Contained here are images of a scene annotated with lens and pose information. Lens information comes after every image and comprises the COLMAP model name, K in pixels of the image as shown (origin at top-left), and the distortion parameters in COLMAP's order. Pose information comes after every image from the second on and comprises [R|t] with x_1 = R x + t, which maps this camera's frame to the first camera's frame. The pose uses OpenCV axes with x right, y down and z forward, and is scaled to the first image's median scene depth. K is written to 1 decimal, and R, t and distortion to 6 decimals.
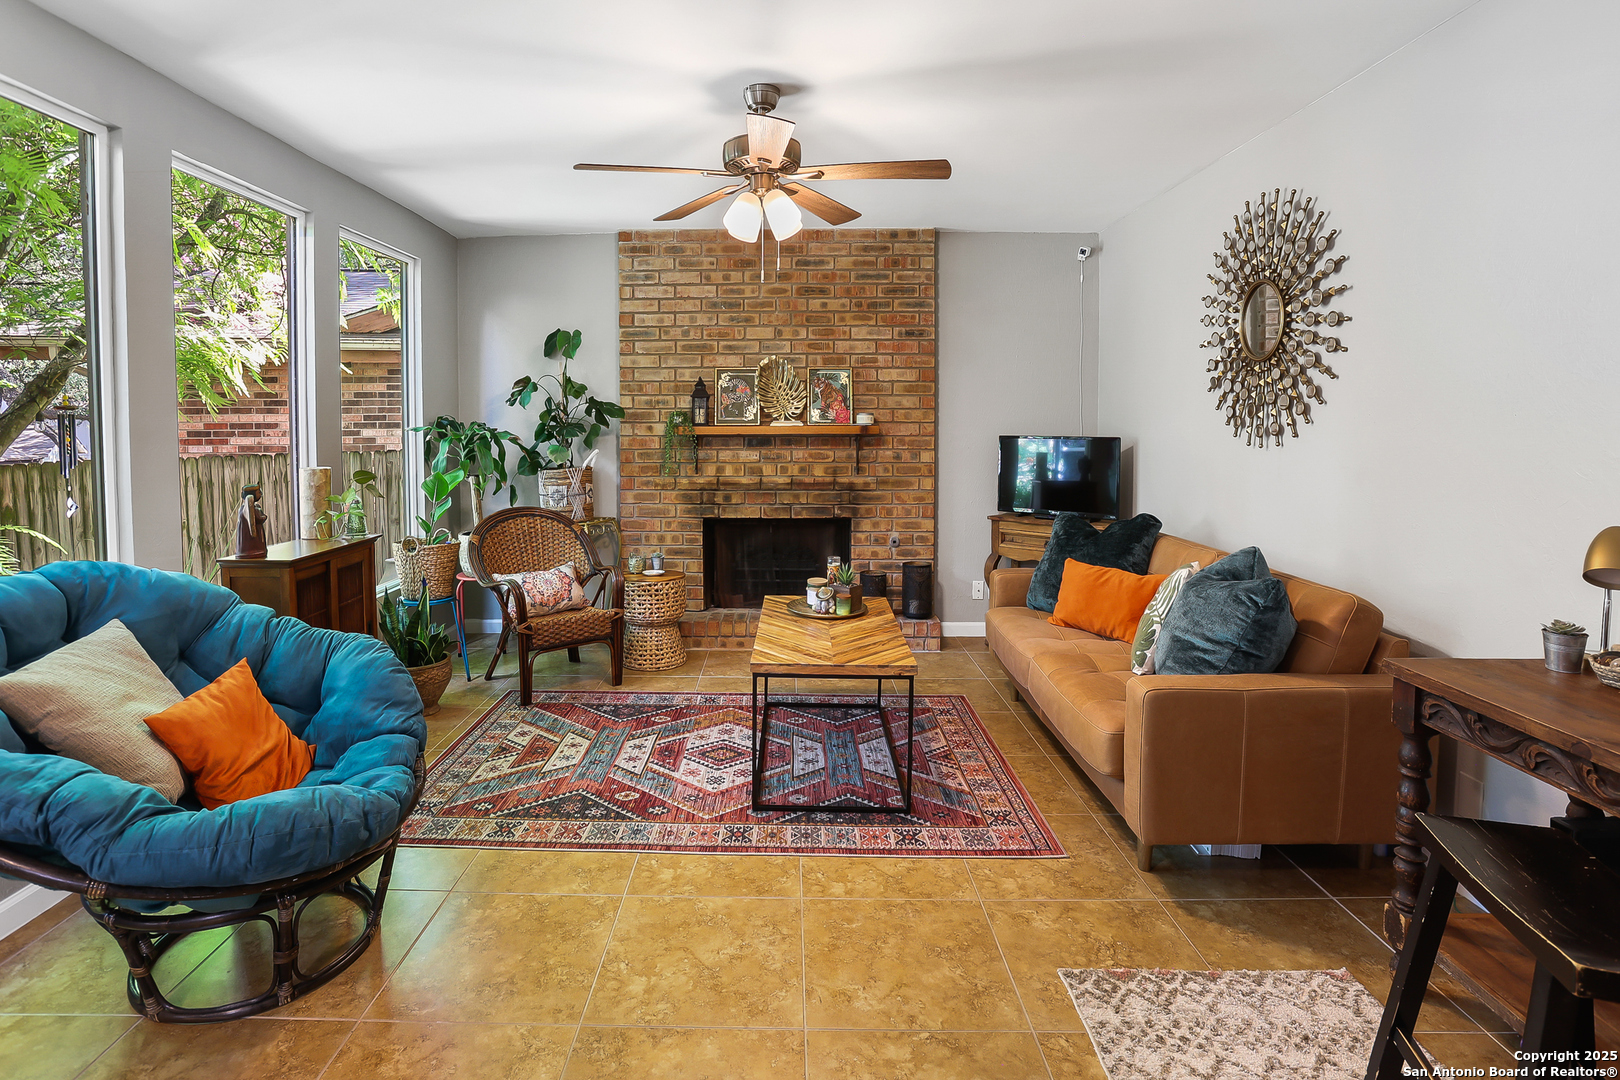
lens RADIAL K [[844.6, 0, 785.4], [0, 844.6, 476.9], [0, 0, 1]] dist [-0.067175, 0.001839]
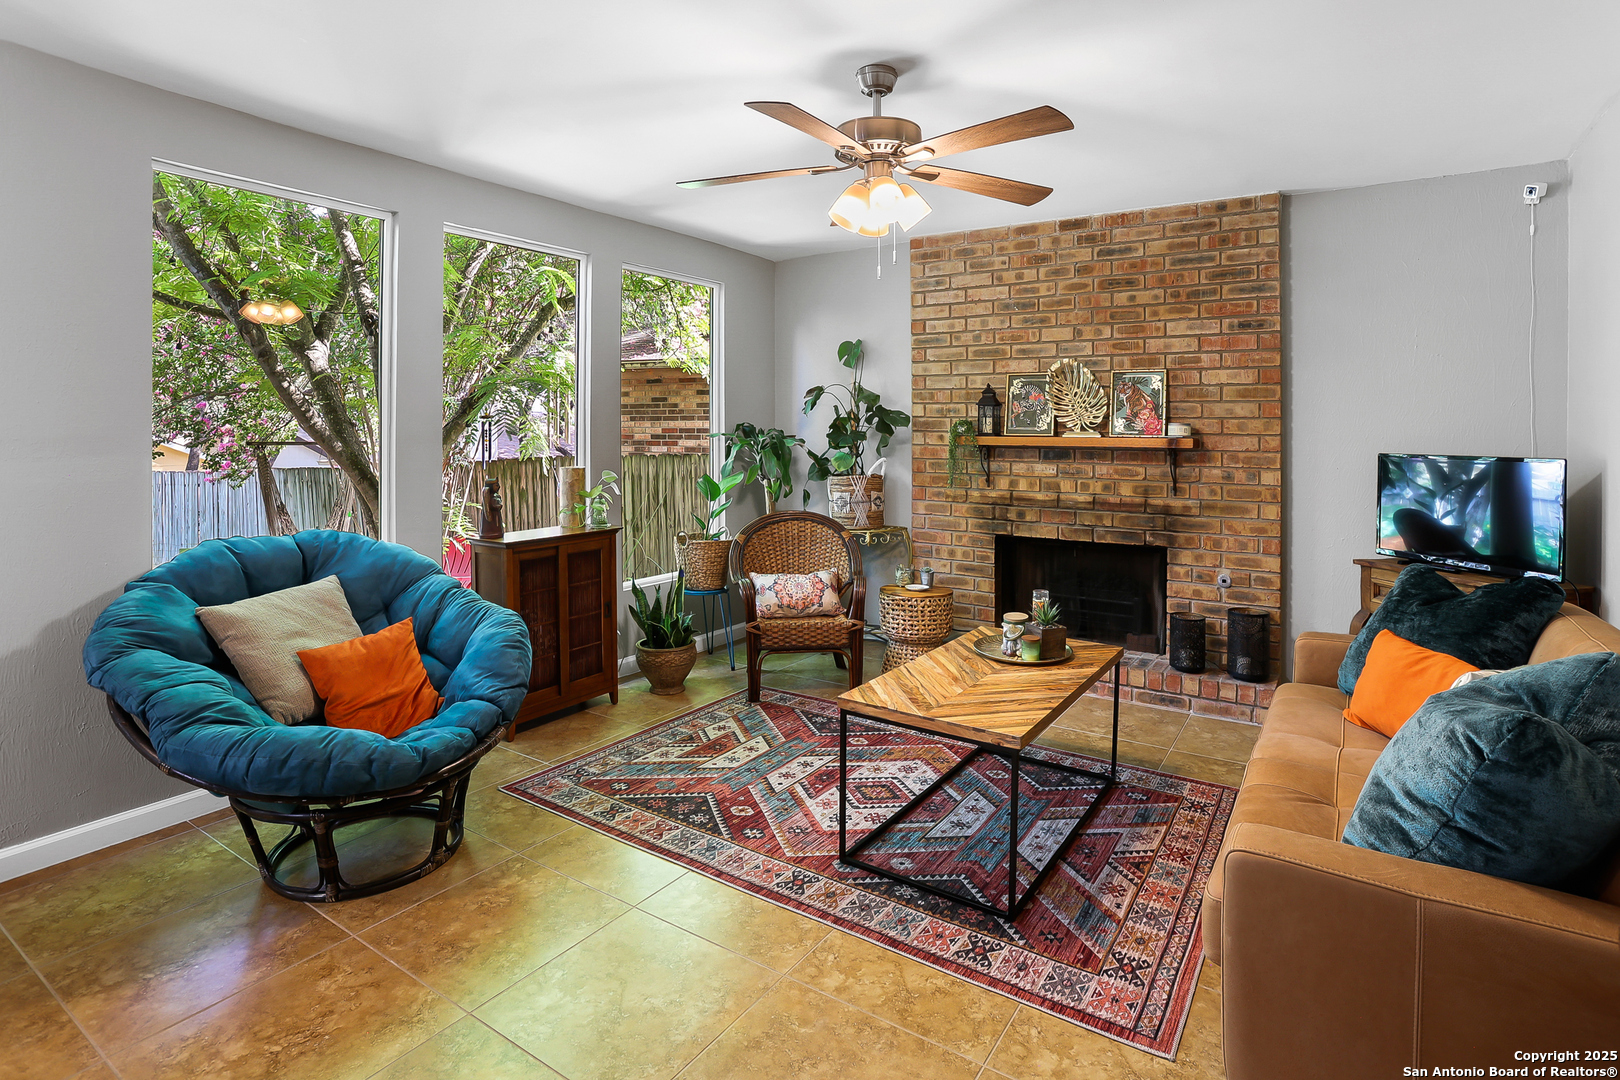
lens RADIAL K [[825.2, 0, 814.0], [0, 825.2, 443.5], [0, 0, 1]] dist [-0.070037, 0.033791]
pose [[0.838830, 0.016972, -0.544129, 0.235290], [-0.043482, 0.998409, -0.035891, -0.010958], [0.542655, 0.053766, 0.838233, 0.130687]]
